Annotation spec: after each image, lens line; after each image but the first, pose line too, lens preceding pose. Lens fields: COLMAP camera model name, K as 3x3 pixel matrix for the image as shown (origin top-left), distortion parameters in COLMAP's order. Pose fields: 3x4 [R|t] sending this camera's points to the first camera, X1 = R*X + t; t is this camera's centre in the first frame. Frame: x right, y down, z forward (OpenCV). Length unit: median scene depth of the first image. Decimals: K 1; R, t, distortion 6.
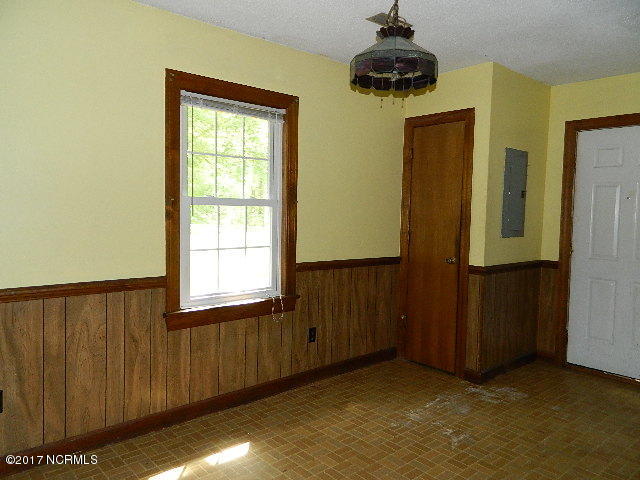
lens RADIAL K [[493.8, 0, 317.4], [0, 493.8, 241.1], [0, 0, 1]] dist [0.068433, -0.003674]
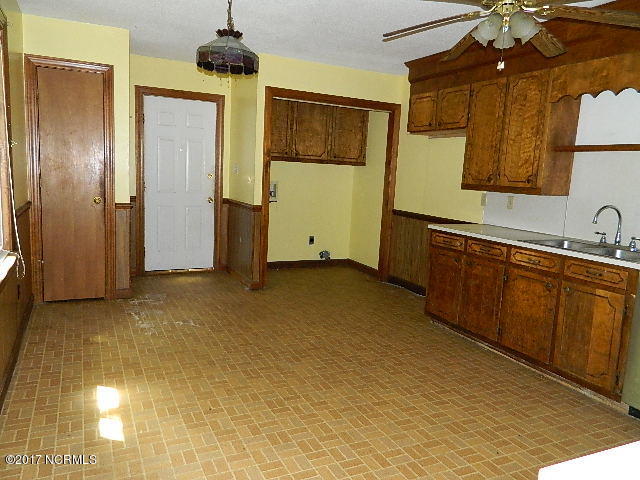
lens RADIAL K [[493.8, 0, 320.8], [0, 493.8, 237.0], [0, 0, 1]] dist [0.068433, -0.003674]
pose [[0.275576, -0.137165, 0.951443, -0.875277], [0.019938, 0.990370, 0.137002, -0.029089], [-0.961073, -0.018785, 0.275657, 0.260218]]
